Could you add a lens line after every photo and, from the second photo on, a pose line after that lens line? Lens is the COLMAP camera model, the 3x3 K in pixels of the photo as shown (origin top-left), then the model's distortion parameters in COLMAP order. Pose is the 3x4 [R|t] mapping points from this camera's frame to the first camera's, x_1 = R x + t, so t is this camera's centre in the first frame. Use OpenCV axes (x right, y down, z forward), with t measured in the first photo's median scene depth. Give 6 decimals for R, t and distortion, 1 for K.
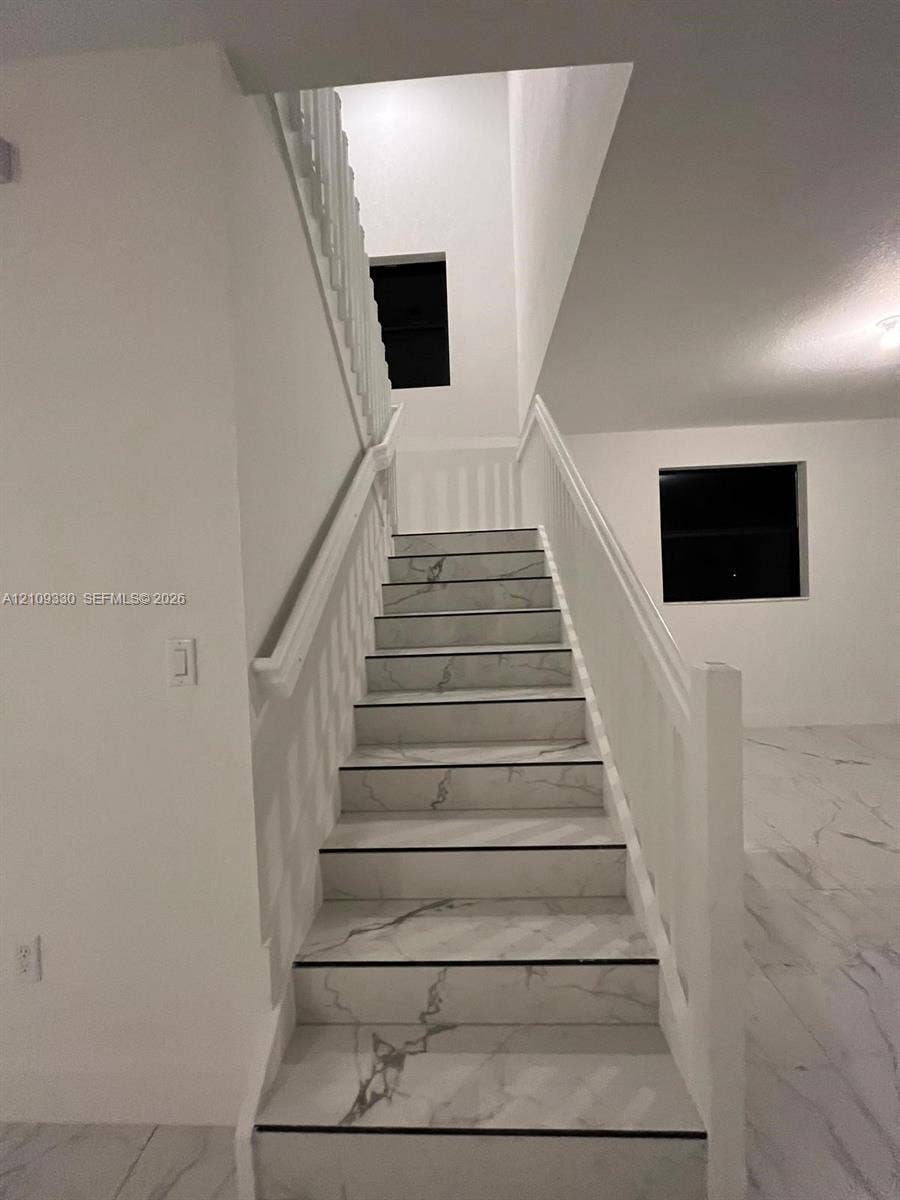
lens RADIAL K [[483.6, 0, 451.6], [0, 483.6, 598.7], [0, 0, 1]] dist [0.000659, -0.000110]
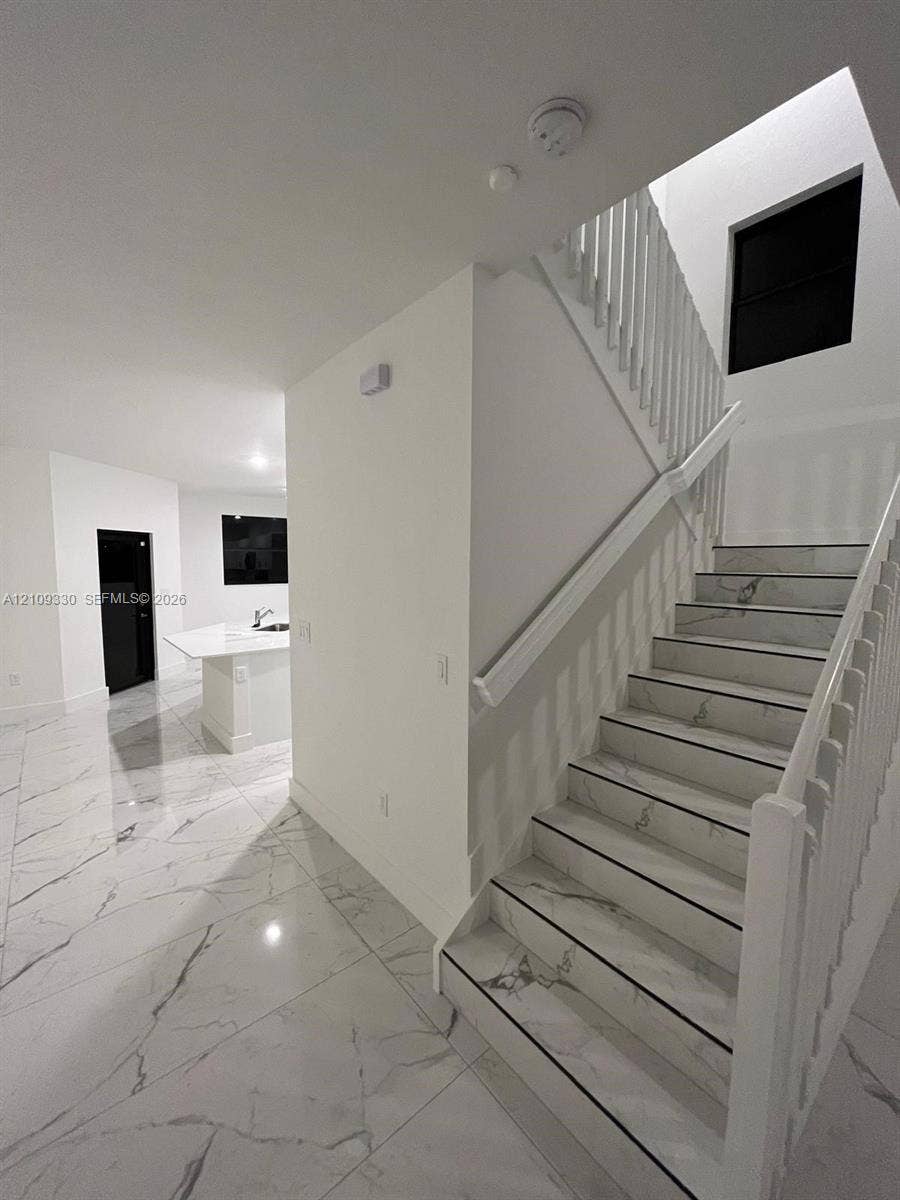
lens RADIAL K [[488.3, 0, 453.1], [0, 488.3, 598.0], [0, 0, 1]] dist [-0.001215, -0.000251]
pose [[0.676916, 0.105232, -0.728499, 0.479232], [-0.047685, 0.993918, 0.099264, -0.202927], [0.734514, -0.032455, 0.677817, -0.063391]]
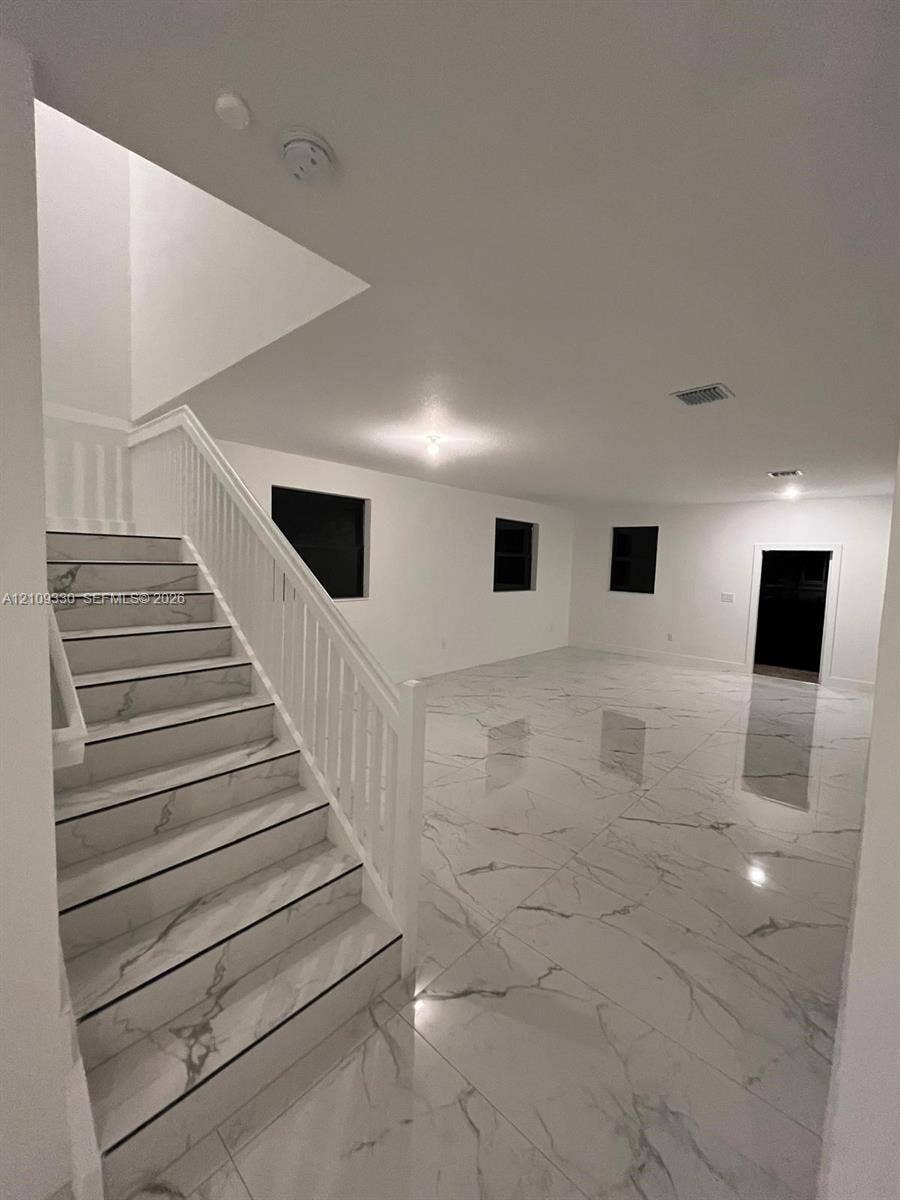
lens RADIAL K [[483.6, 0, 451.6], [0, 483.6, 598.7], [0, 0, 1]] dist [0.000659, -0.000110]
pose [[0.632998, 0.002245, 0.774150, -0.487847], [-0.042135, 0.998613, 0.031557, -0.148839], [-0.773006, -0.052594, 0.632215, -0.151674]]
